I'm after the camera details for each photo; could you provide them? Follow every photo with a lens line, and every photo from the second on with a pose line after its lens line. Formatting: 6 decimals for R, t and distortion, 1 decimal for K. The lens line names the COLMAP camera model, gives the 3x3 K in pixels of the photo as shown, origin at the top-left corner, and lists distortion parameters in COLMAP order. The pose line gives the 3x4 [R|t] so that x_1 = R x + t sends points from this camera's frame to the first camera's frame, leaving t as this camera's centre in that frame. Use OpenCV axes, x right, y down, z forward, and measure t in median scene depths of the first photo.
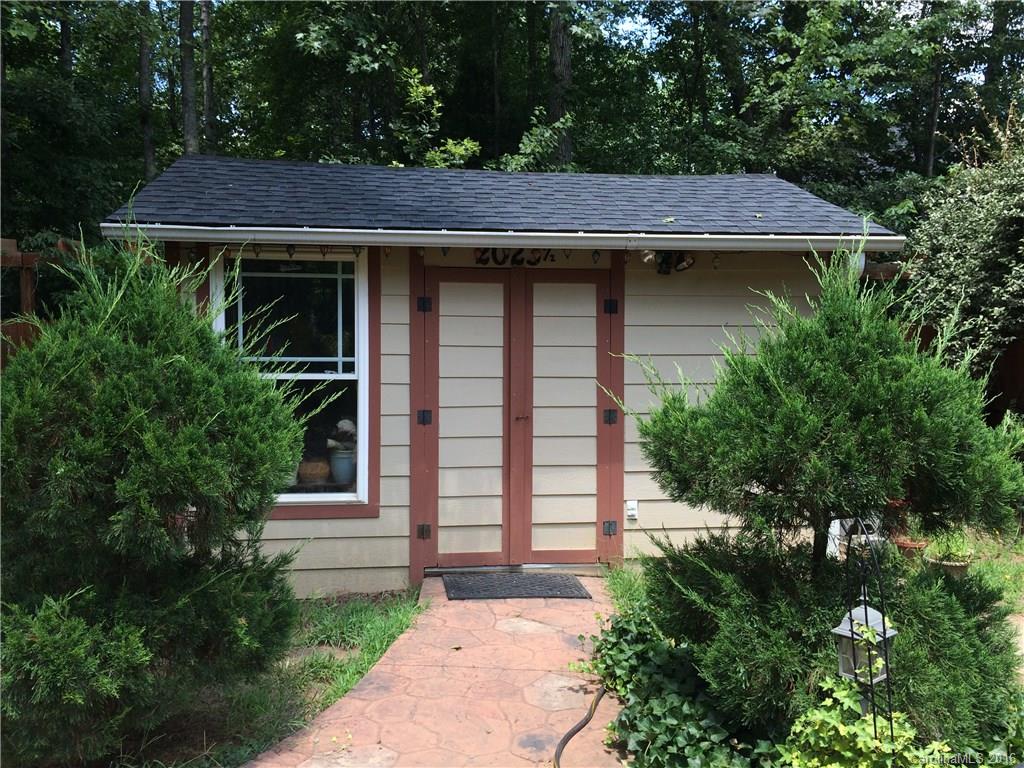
lens RADIAL K [[887.6, 0, 505.3], [0, 887.6, 381.1], [0, 0, 1]] dist [0.081621, 0.002040]
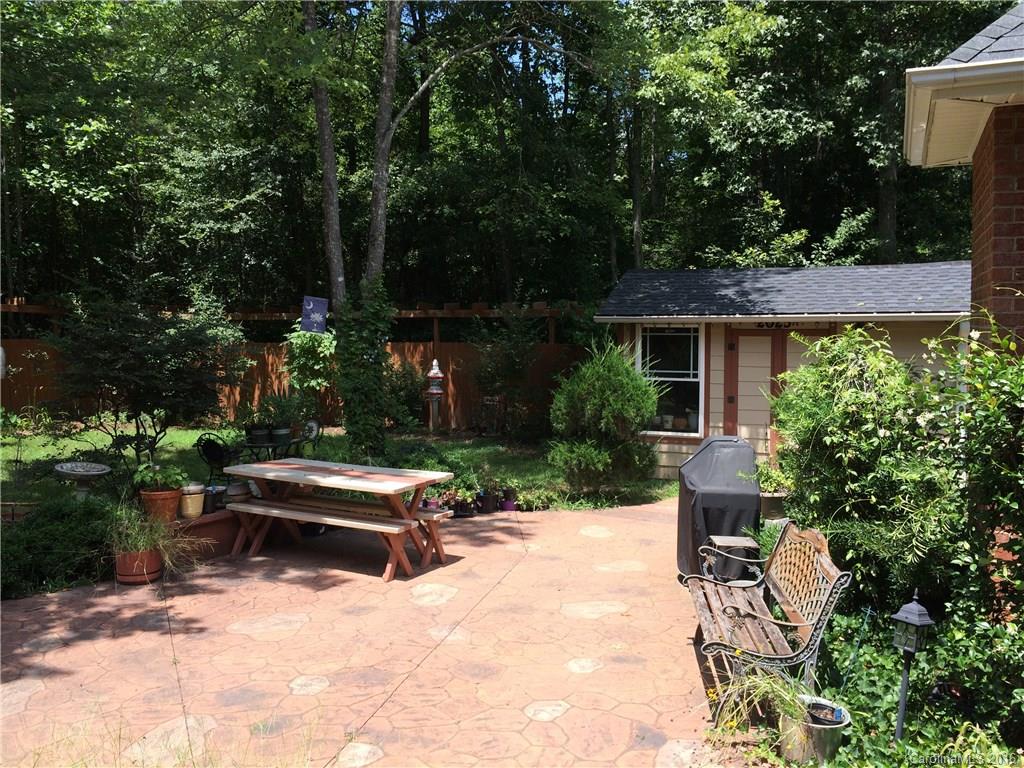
lens RADIAL K [[887.6, 0, 507.6], [0, 887.6, 382.9], [0, 0, 1]] dist [0.081621, 0.002040]
pose [[0.880700, 0.028008, -0.472845, 0.454372], [-0.020827, 0.999575, 0.020416, -0.032976], [0.473216, -0.008132, 0.880909, -1.150464]]
